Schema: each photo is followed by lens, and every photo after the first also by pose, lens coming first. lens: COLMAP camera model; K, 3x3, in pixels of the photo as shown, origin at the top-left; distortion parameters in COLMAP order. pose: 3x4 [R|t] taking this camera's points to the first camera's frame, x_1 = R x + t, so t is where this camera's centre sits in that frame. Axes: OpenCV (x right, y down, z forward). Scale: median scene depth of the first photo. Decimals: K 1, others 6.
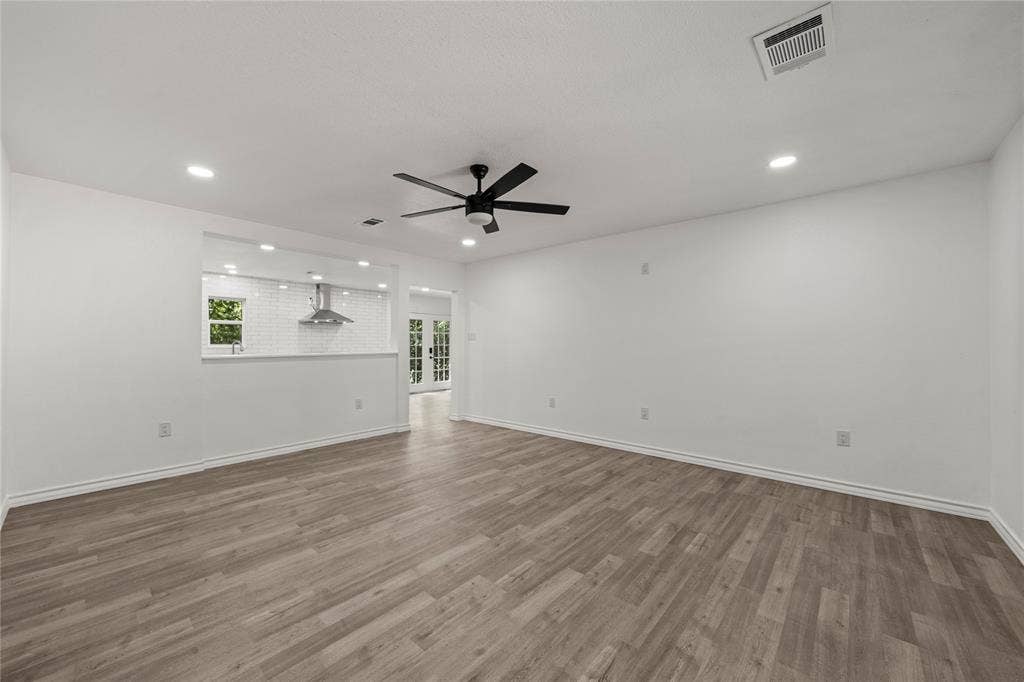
lens RADIAL K [[388.2, 0, 509.6], [0, 388.2, 336.5], [0, 0, 1]] dist [0.001574, -0.000624]
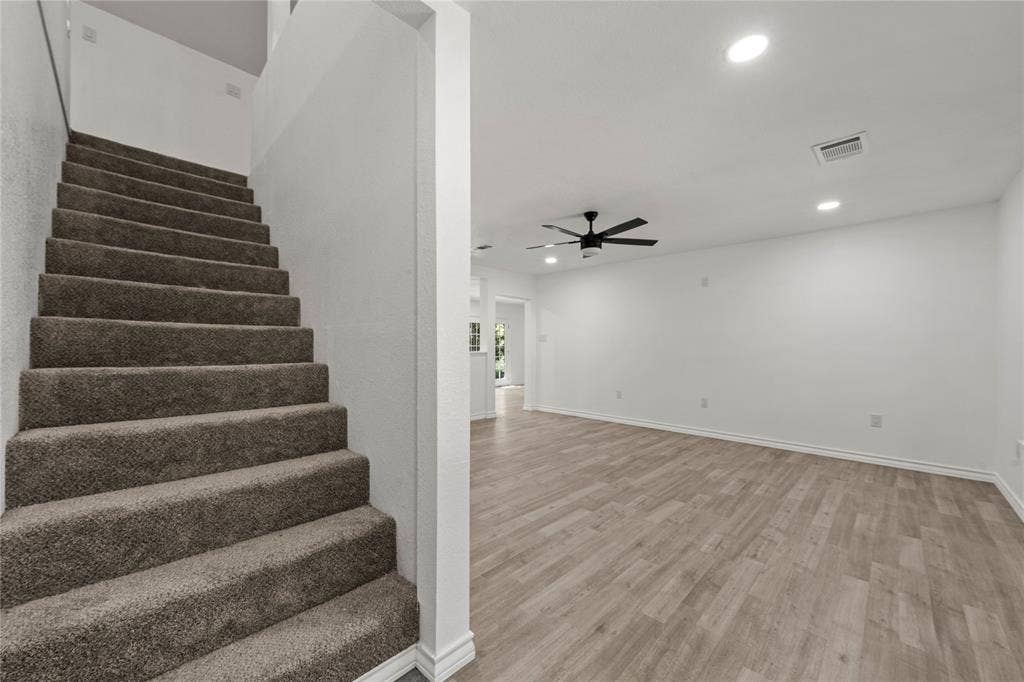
lens RADIAL K [[388.2, 0, 508.3], [0, 388.2, 340.9], [0, 0, 1]] dist [0.001574, -0.000624]
pose [[0.998288, 0.000415, -0.058484, -0.300616], [0.000124, 0.999957, 0.009223, -0.007313], [0.058485, -0.009215, 0.998246, -0.378230]]
